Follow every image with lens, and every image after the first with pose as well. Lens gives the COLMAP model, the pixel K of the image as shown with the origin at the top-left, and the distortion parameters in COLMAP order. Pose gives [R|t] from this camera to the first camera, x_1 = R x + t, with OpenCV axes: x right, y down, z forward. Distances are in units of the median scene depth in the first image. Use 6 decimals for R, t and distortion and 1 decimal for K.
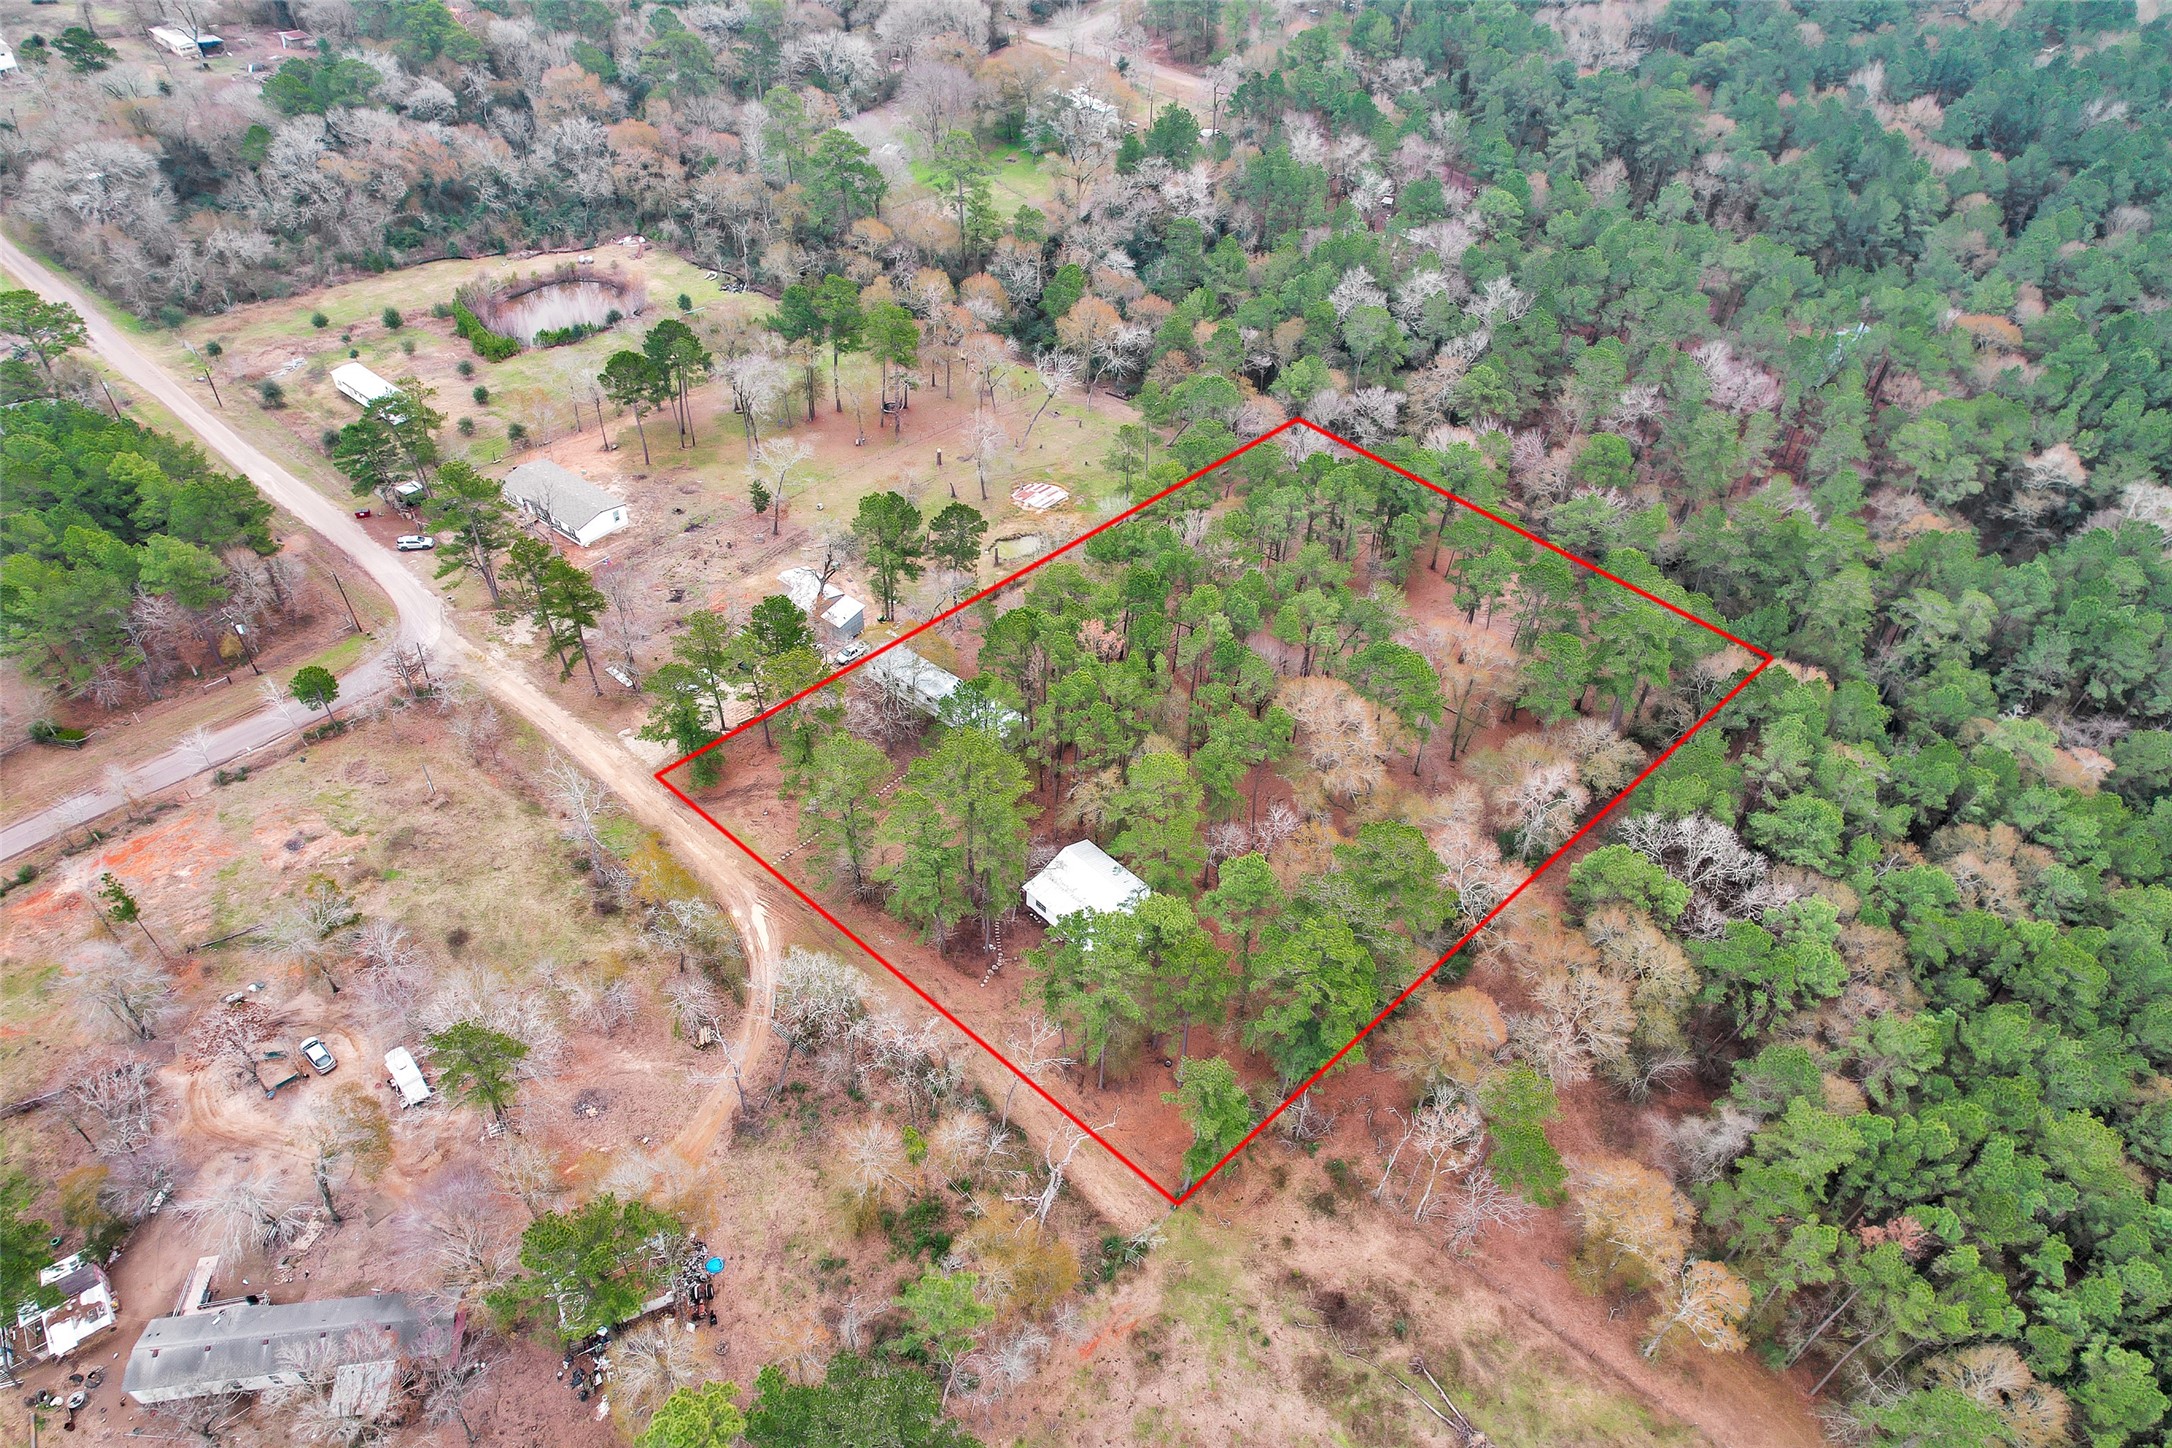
lens RADIAL K [[1414.7, 0, 1094.0], [0, 1414.7, 718.7], [0, 0, 1]] dist [-0.073834, 0.073114]
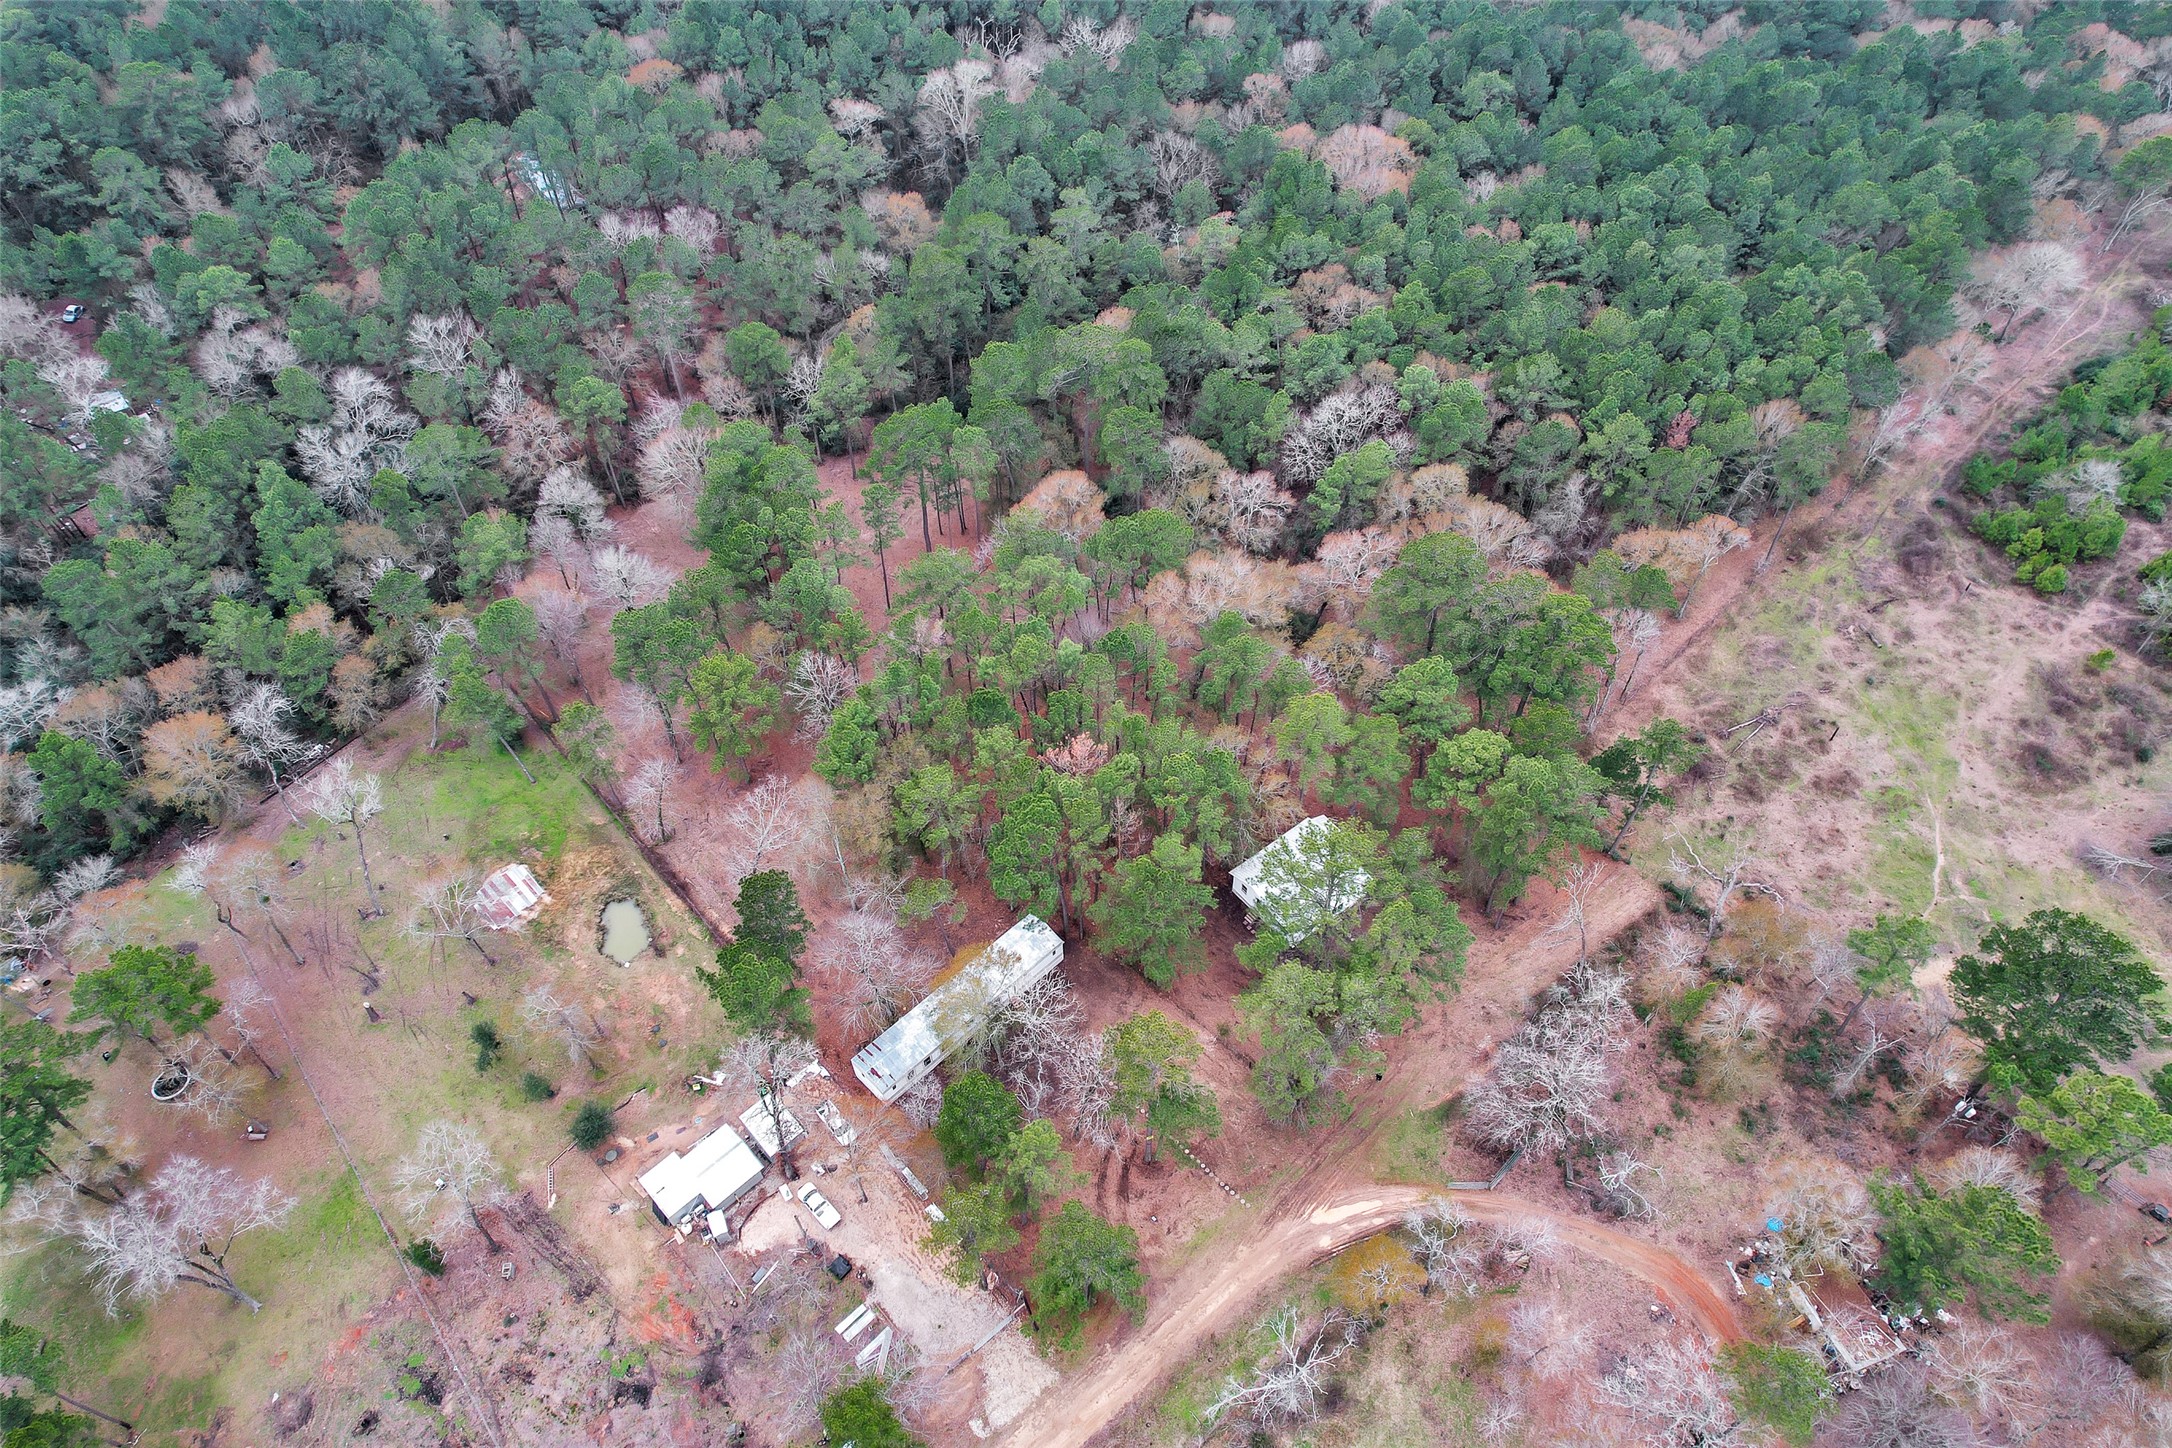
lens RADIAL K [[1414.7, 0, 1094.0], [0, 1414.7, 718.7], [0, 0, 1]] dist [-0.073834, 0.073114]
pose [[0.120118, -0.771006, 0.625398, -0.527339], [0.685026, 0.520327, 0.509901, -0.510315], [-0.718548, 0.367165, 0.590659, 0.485577]]
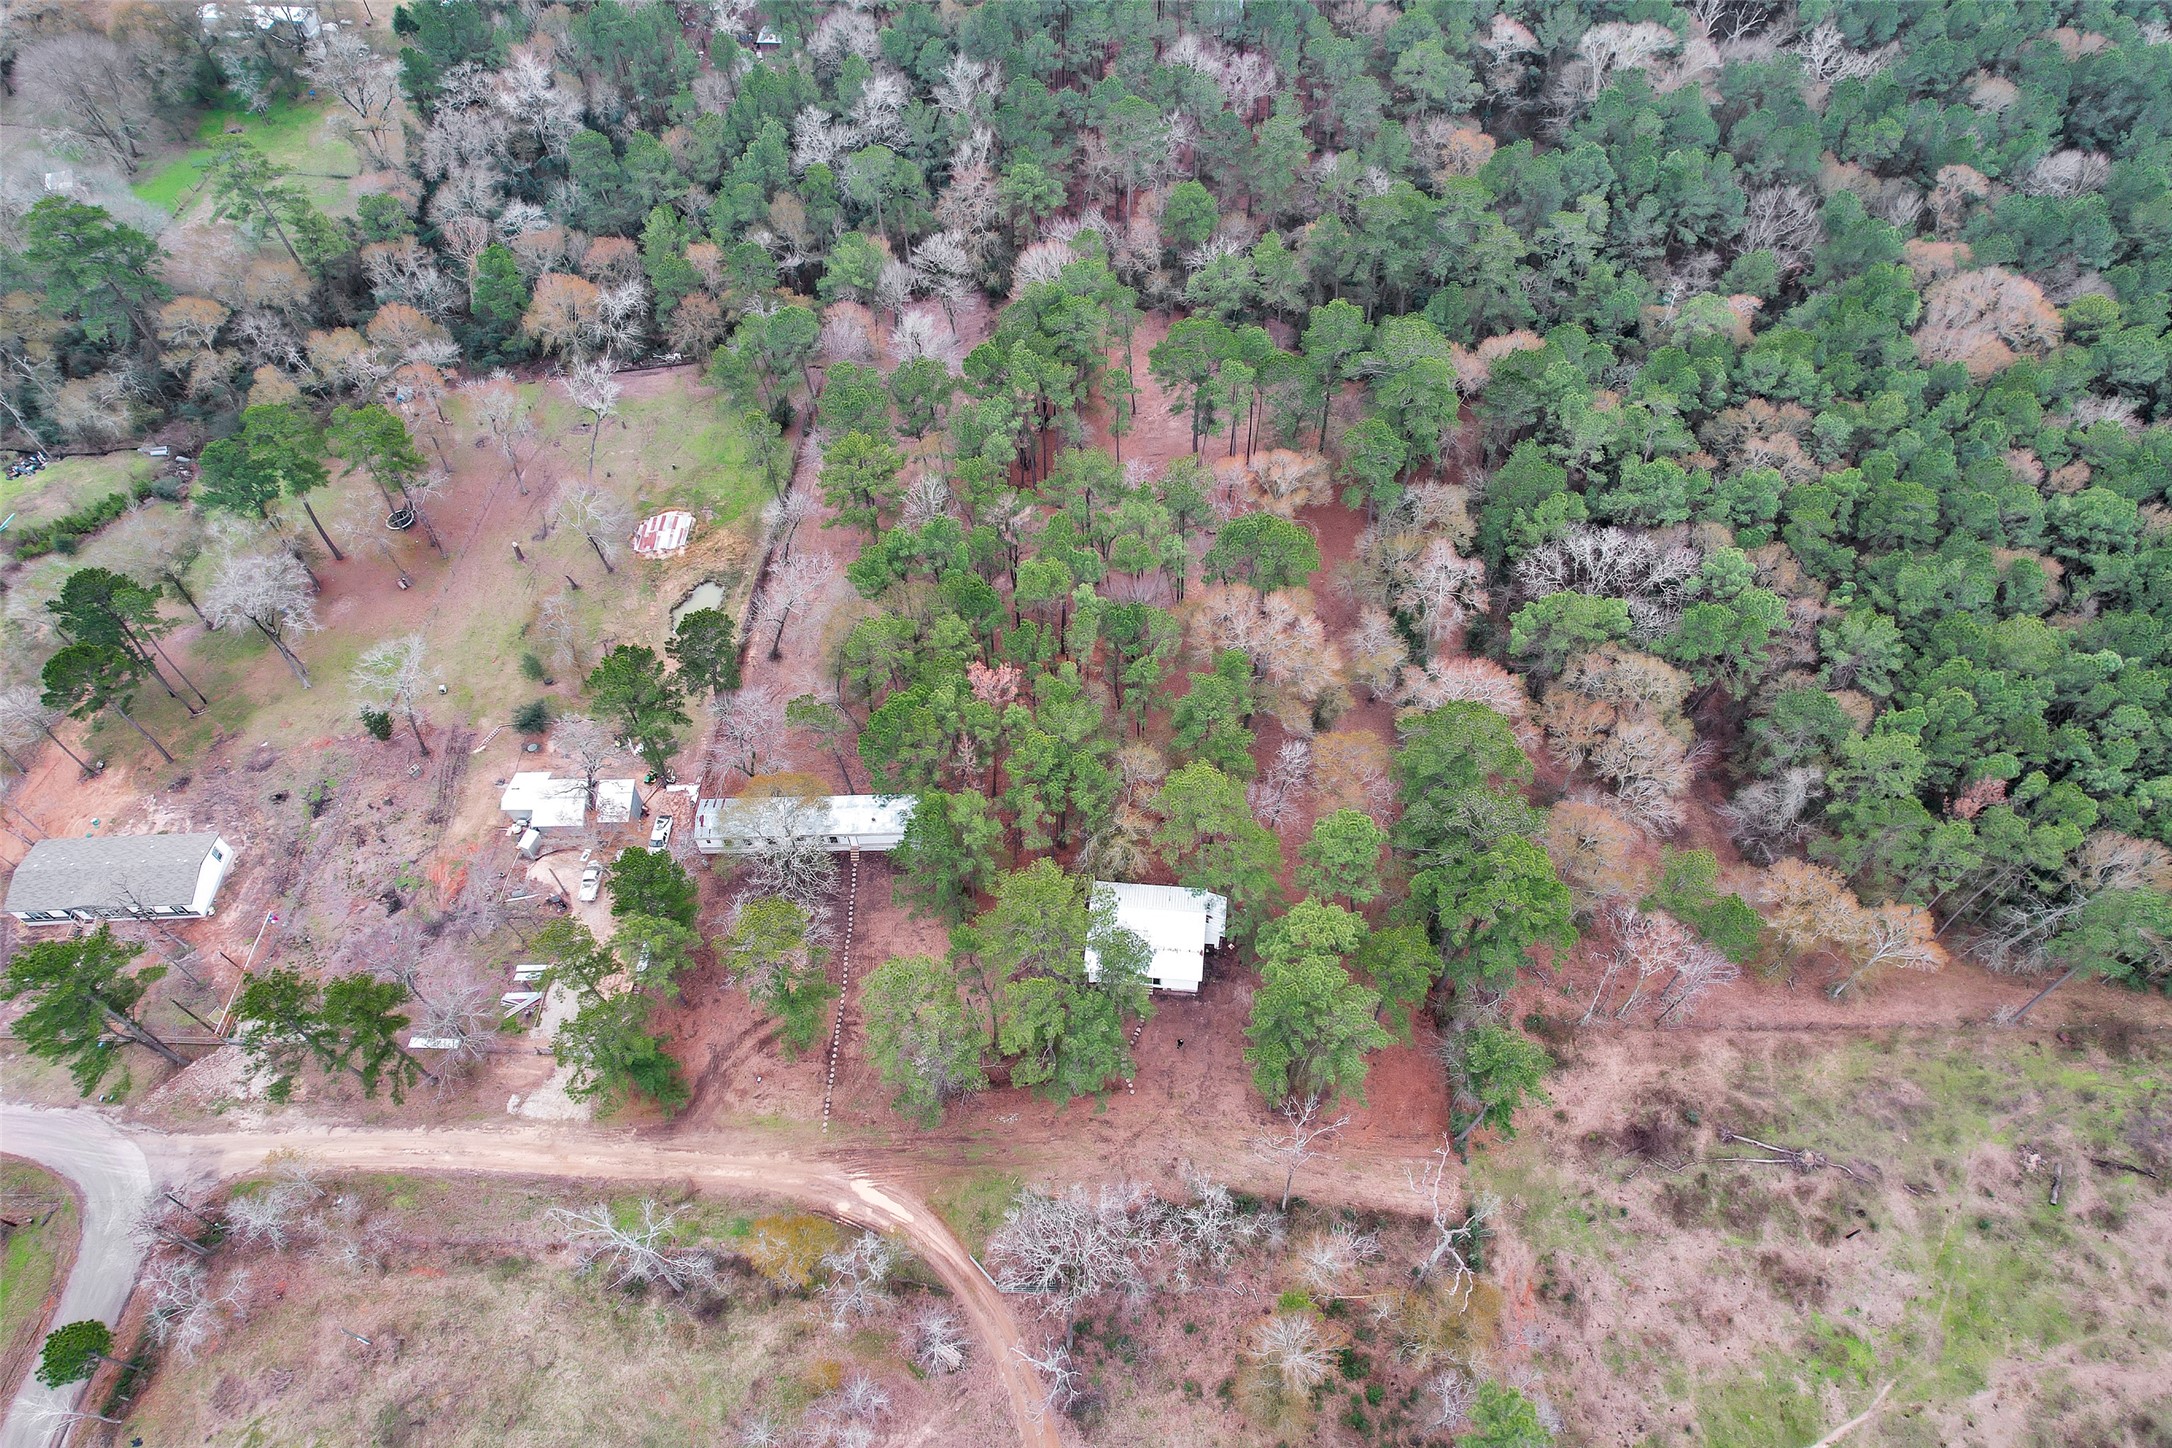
lens RADIAL K [[1414.7, 0, 1094.0], [0, 1414.7, 718.7], [0, 0, 1]] dist [-0.073834, 0.073114]
pose [[0.771504, -0.538136, 0.339397, -0.256894], [0.463329, 0.840810, 0.279939, -0.254914], [-0.436014, -0.058722, 0.898022, 0.207036]]
